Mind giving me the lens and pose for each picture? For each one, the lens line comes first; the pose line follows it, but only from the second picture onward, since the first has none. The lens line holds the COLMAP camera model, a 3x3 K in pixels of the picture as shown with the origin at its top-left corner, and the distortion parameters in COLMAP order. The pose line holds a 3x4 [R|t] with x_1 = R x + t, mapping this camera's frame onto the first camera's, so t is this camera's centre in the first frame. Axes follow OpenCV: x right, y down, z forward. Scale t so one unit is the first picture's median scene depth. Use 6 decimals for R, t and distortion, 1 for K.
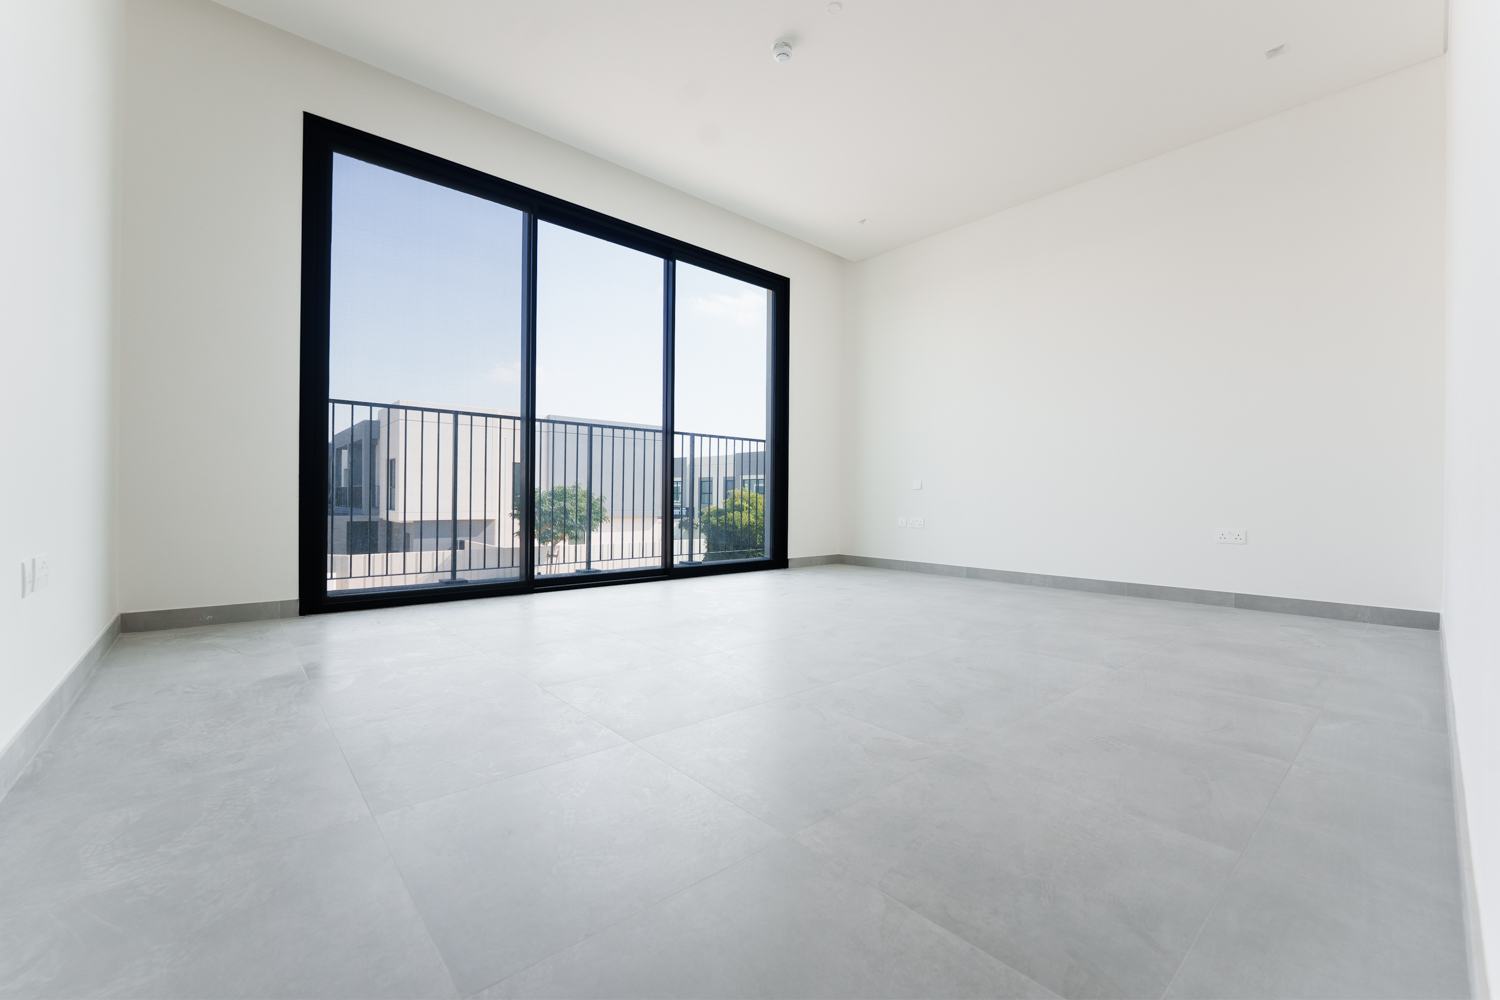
lens RADIAL K [[607.0, 0, 746.3], [0, 607.0, 498.9], [0, 0, 1]] dist [-0.009840, -0.000257]
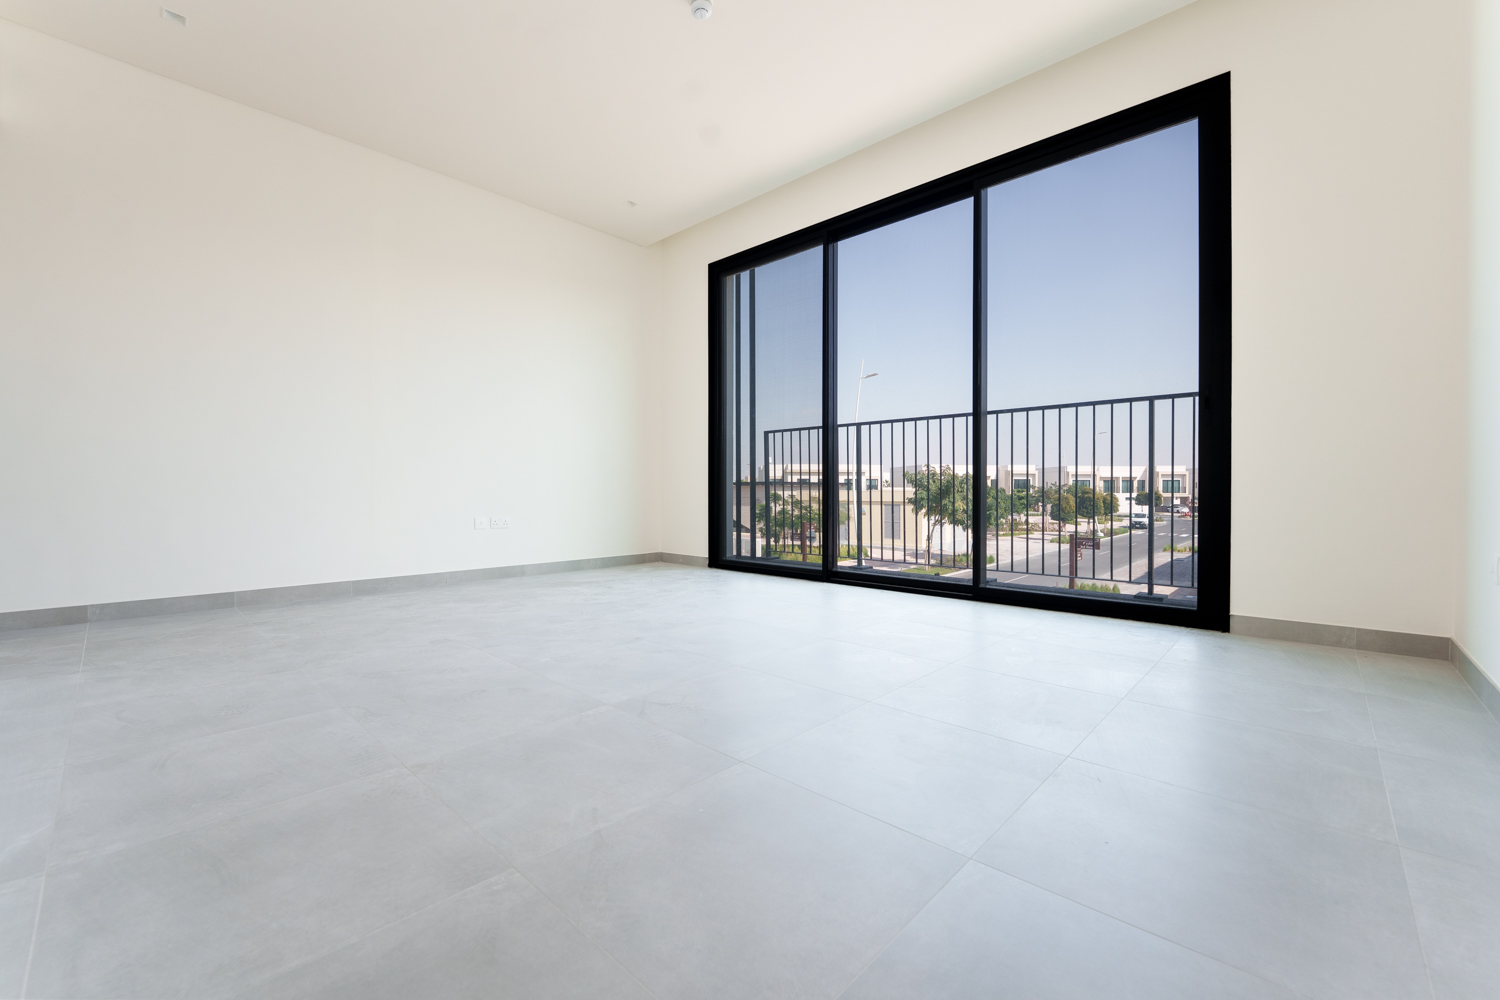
lens RADIAL K [[601.5, 0, 750.0], [0, 601.5, 500.0], [0, 0, 1]] dist [-0.000965, -0.000076]
pose [[0.108994, 0.007794, -0.994012, 0.723688], [-0.000707, 0.999970, 0.007763, -0.004227], [0.994042, -0.000144, 0.108996, 0.725282]]
